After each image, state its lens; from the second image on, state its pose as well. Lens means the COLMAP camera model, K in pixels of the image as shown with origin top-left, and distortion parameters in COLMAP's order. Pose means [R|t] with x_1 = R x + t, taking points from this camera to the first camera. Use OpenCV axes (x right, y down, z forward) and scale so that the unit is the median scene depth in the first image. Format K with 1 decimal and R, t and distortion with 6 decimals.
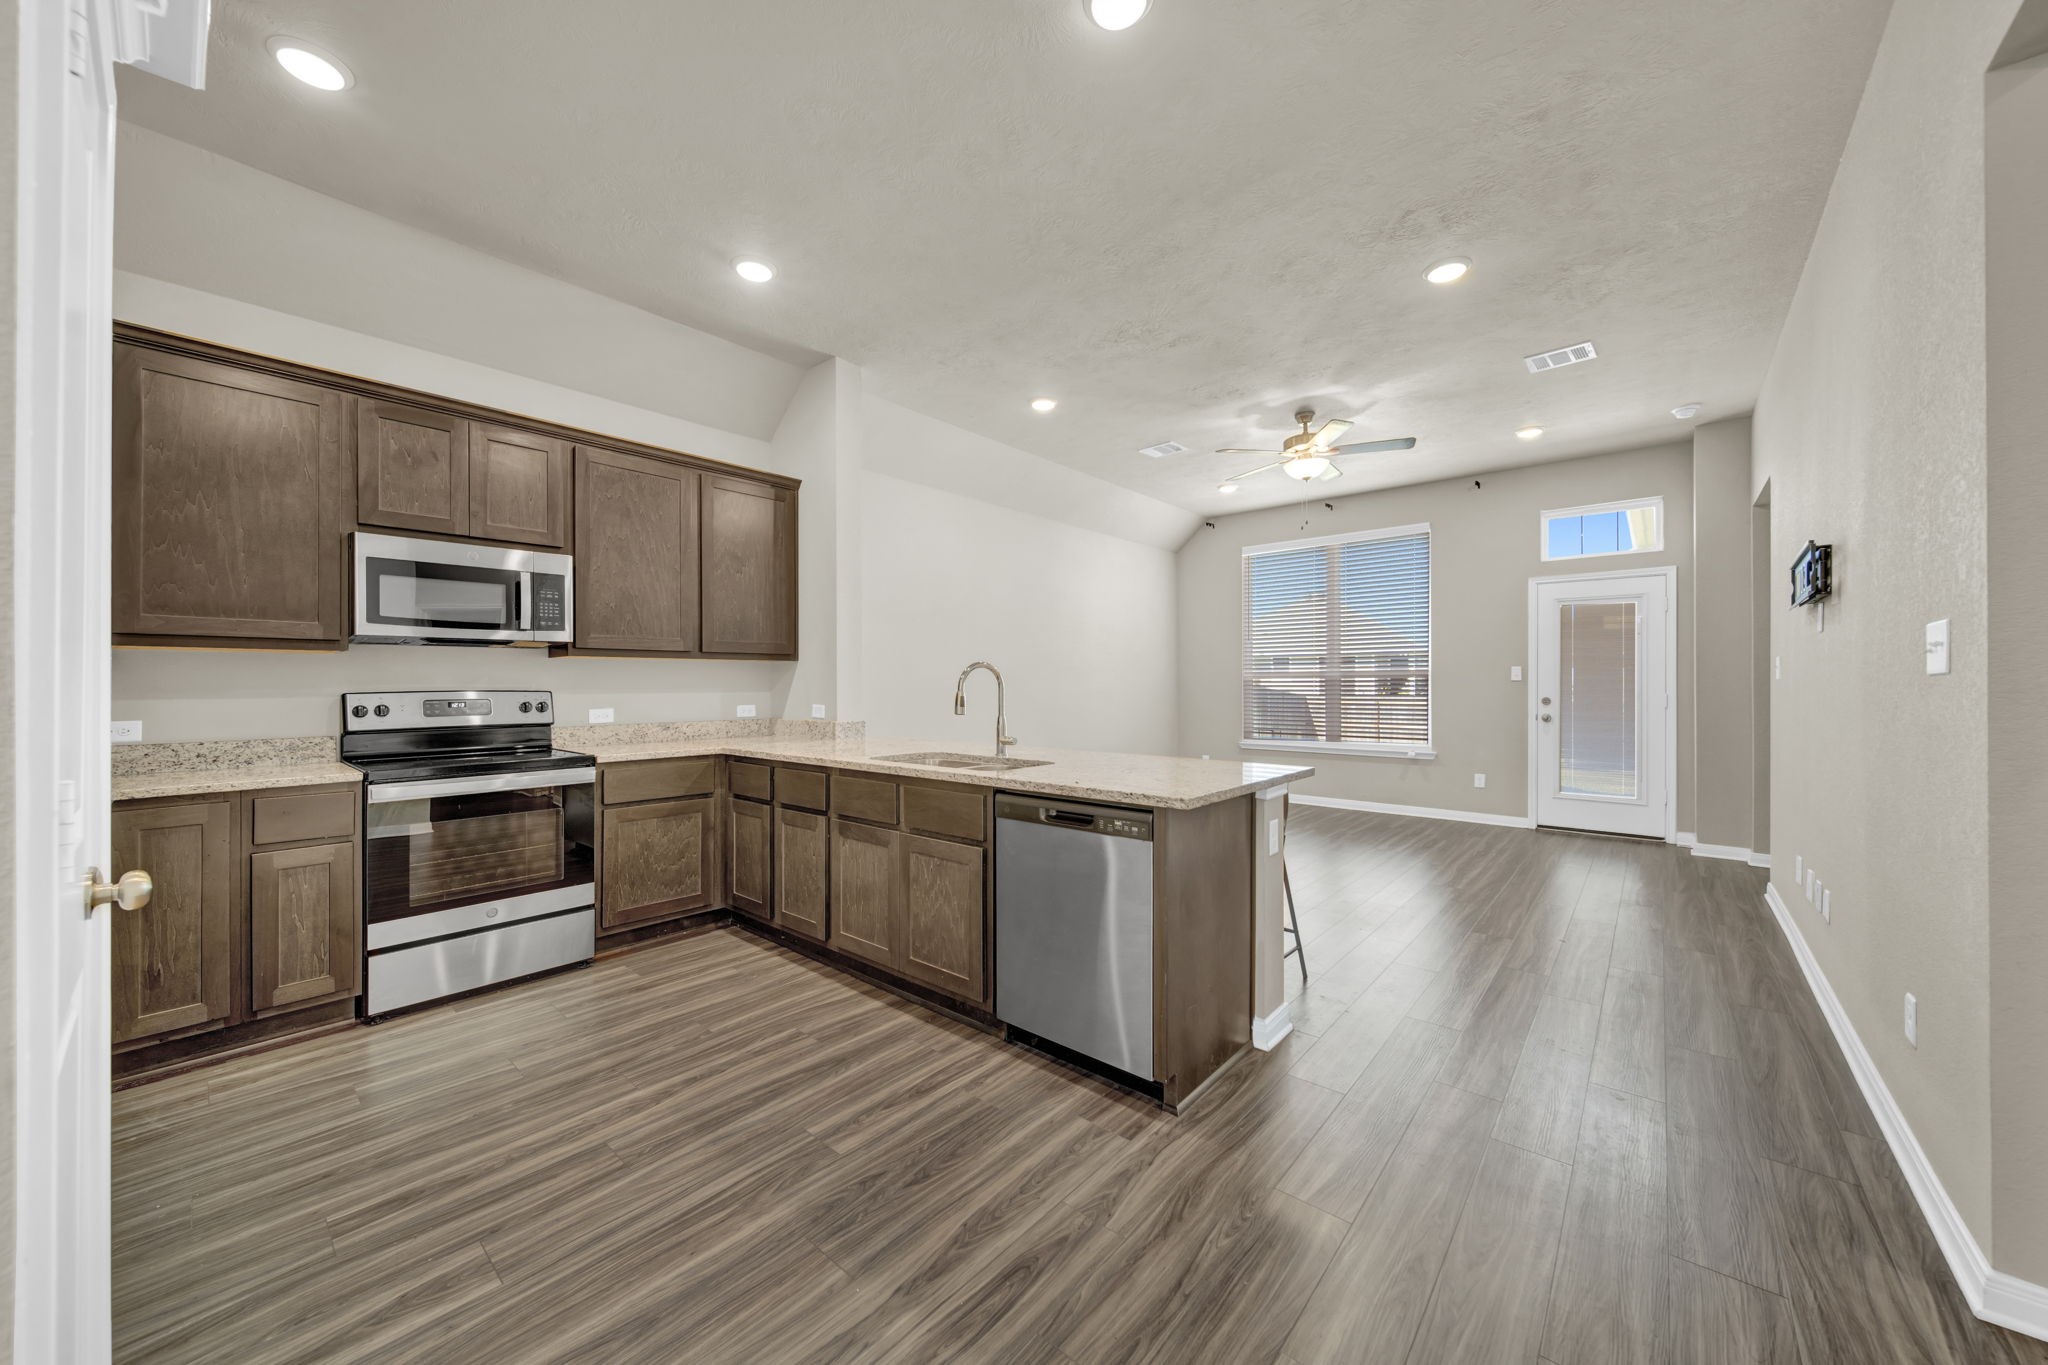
lens RADIAL K [[722.3, 0, 1016.0], [0, 722.3, 684.5], [0, 0, 1]] dist [-0.004665, -0.000387]
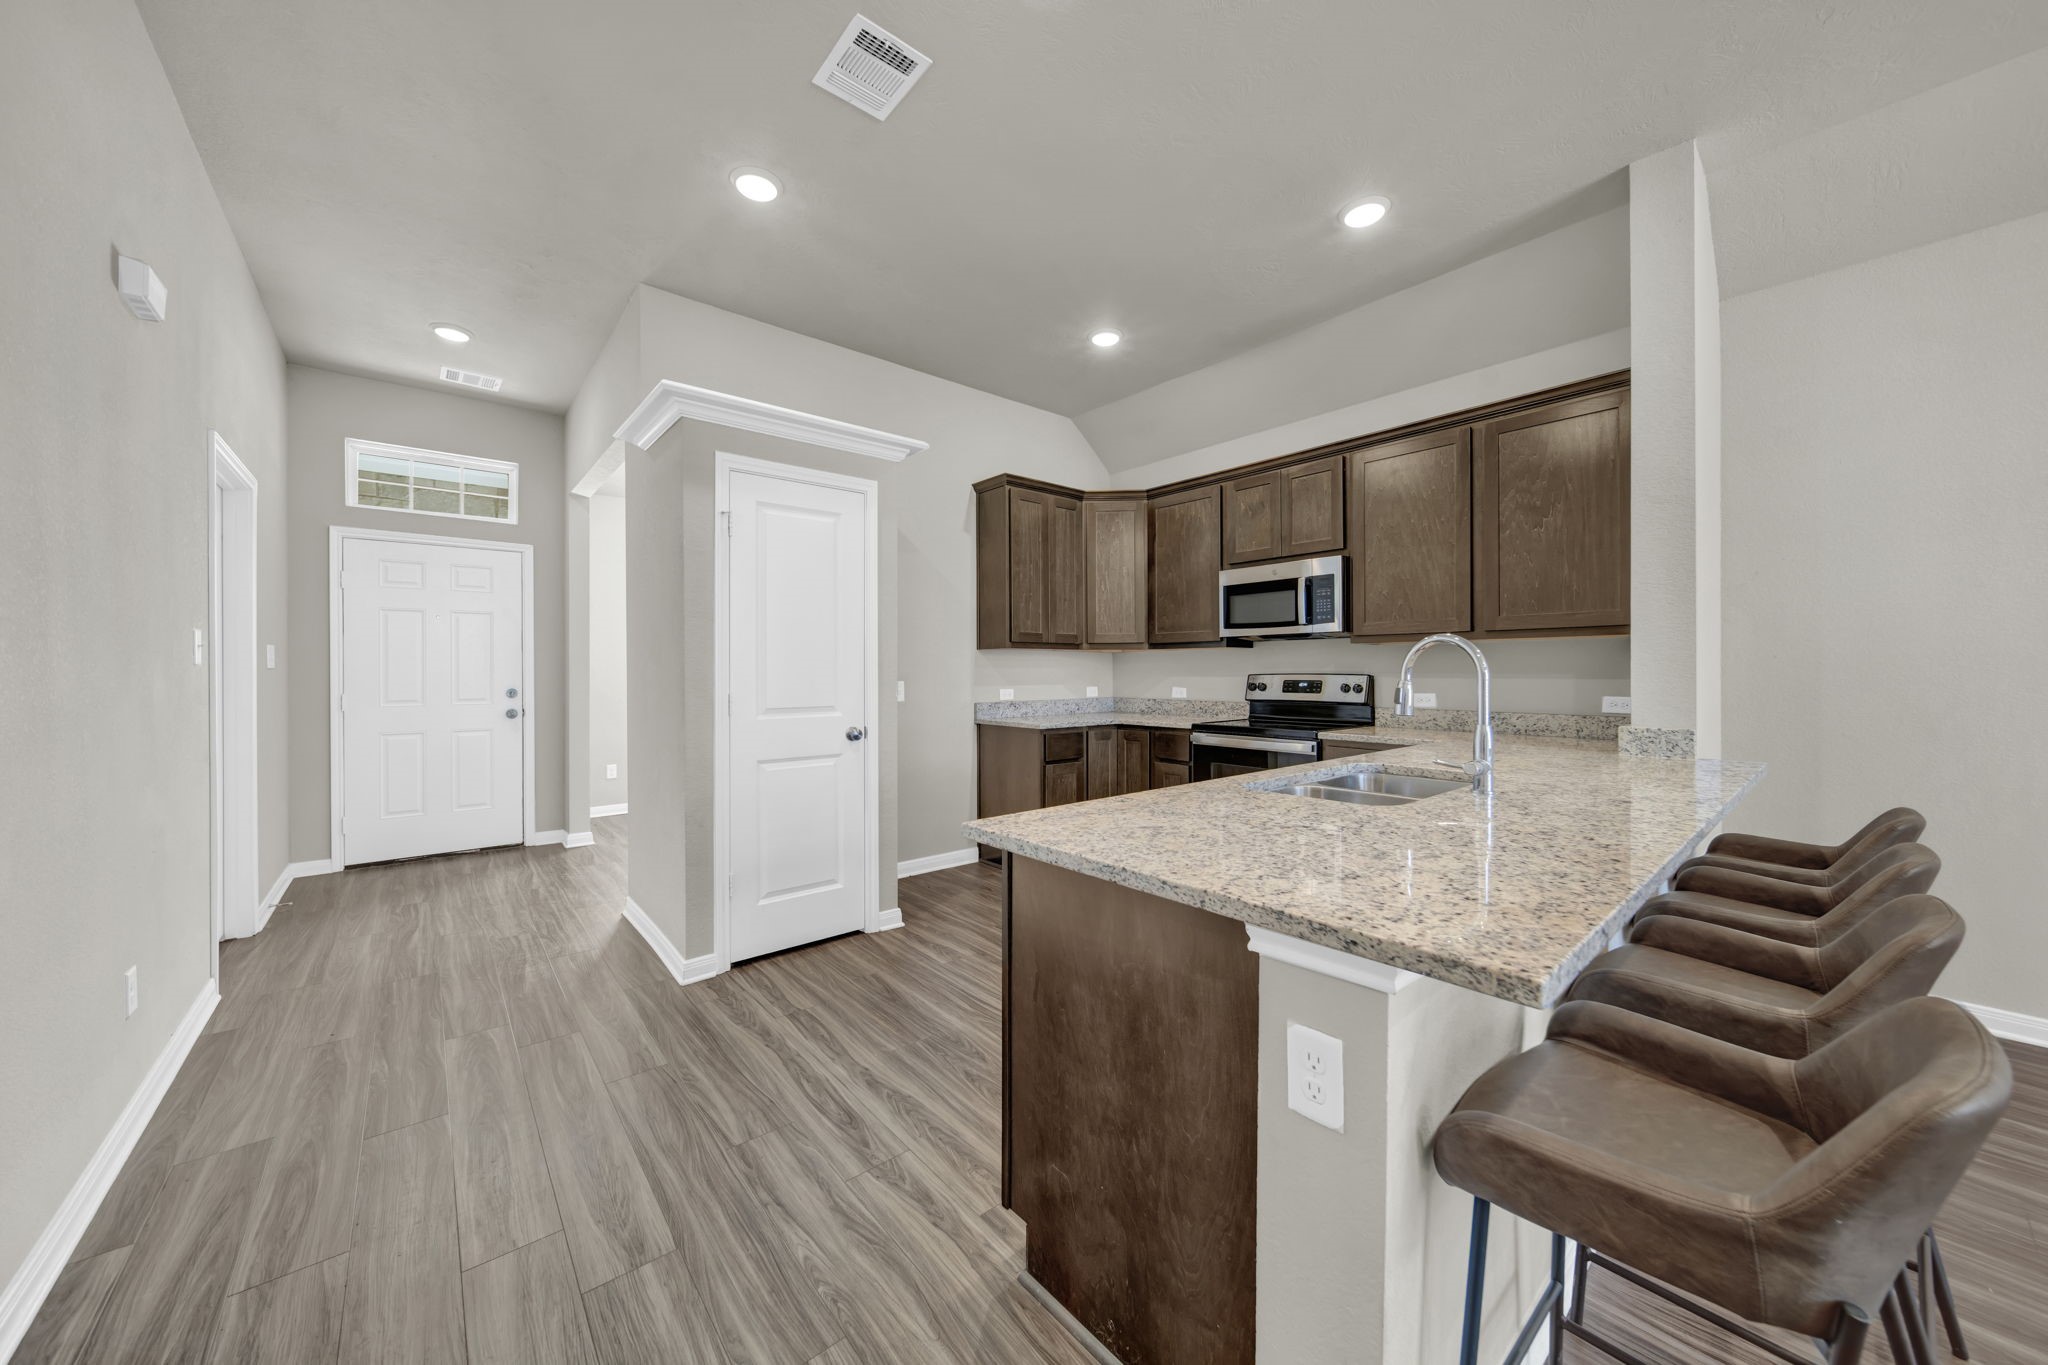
lens RADIAL K [[701.2, 0, 1021.0], [0, 701.2, 671.1], [0, 0, 1]] dist [-0.005920, -0.000161]
pose [[-0.132388, 0.005634, -0.991182, 0.998979], [0.002996, 0.999982, 0.005283, -0.007999], [0.991193, -0.002270, -0.132402, 1.207616]]
